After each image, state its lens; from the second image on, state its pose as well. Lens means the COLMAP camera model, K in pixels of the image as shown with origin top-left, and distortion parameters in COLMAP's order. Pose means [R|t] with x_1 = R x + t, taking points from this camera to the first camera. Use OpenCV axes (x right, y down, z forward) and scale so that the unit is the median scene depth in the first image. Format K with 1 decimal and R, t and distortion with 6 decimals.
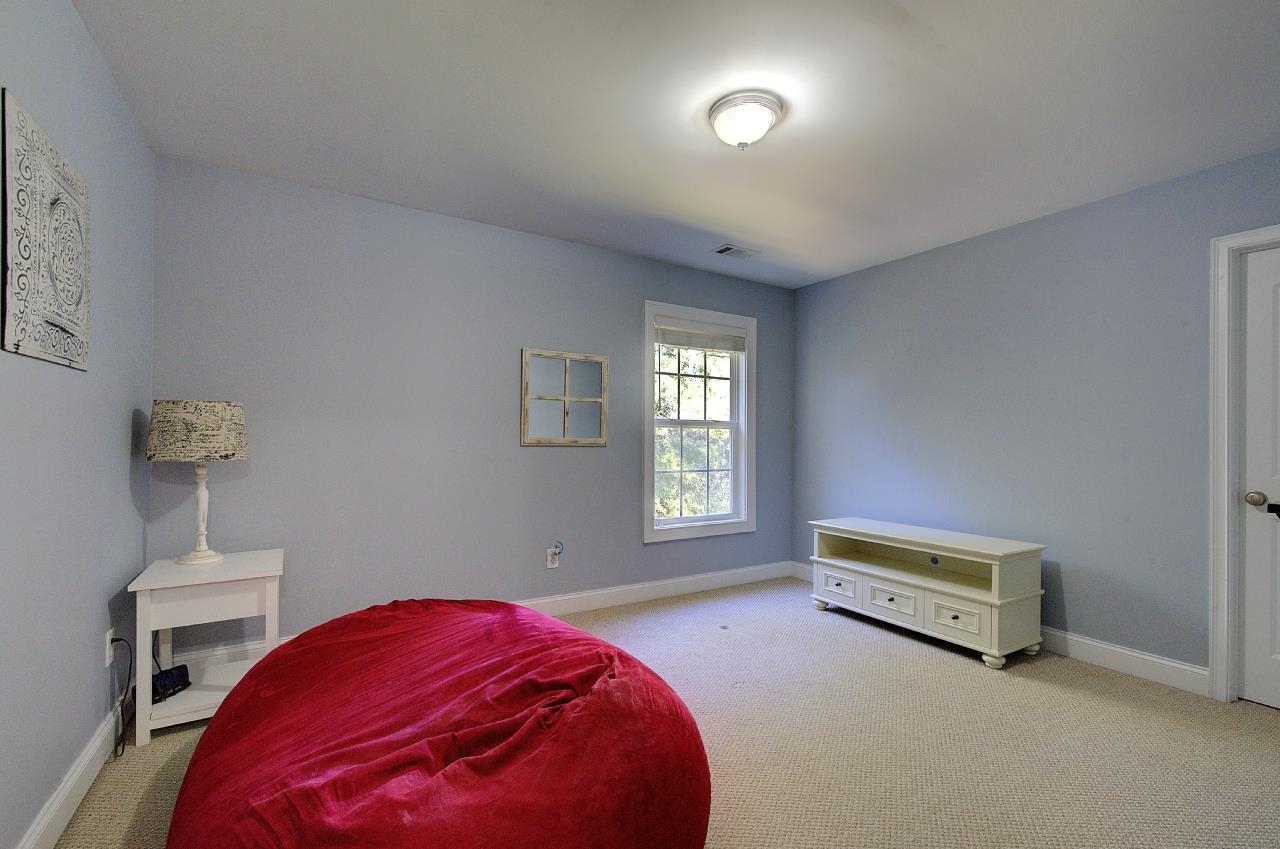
lens RADIAL K [[548.7, 0, 645.4], [0, 548.7, 432.2], [0, 0, 1]] dist [-0.011192, 0.008752]
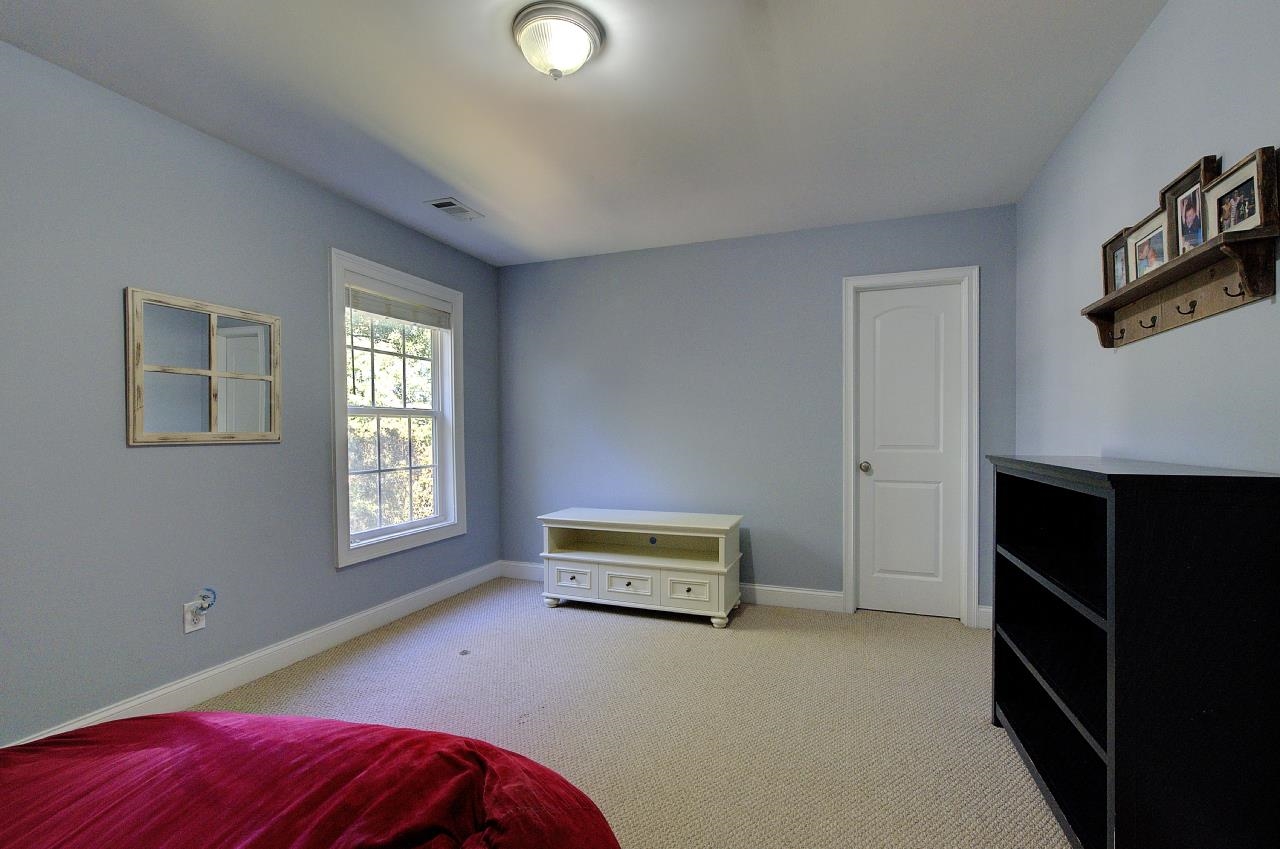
lens RADIAL K [[548.7, 0, 645.4], [0, 548.7, 432.2], [0, 0, 1]] dist [-0.011192, 0.008752]
pose [[0.793070, -0.017461, 0.608880, -0.138977], [0.005647, 0.999757, 0.021315, -0.000903], [-0.609104, -0.013466, 0.792976, 0.157664]]
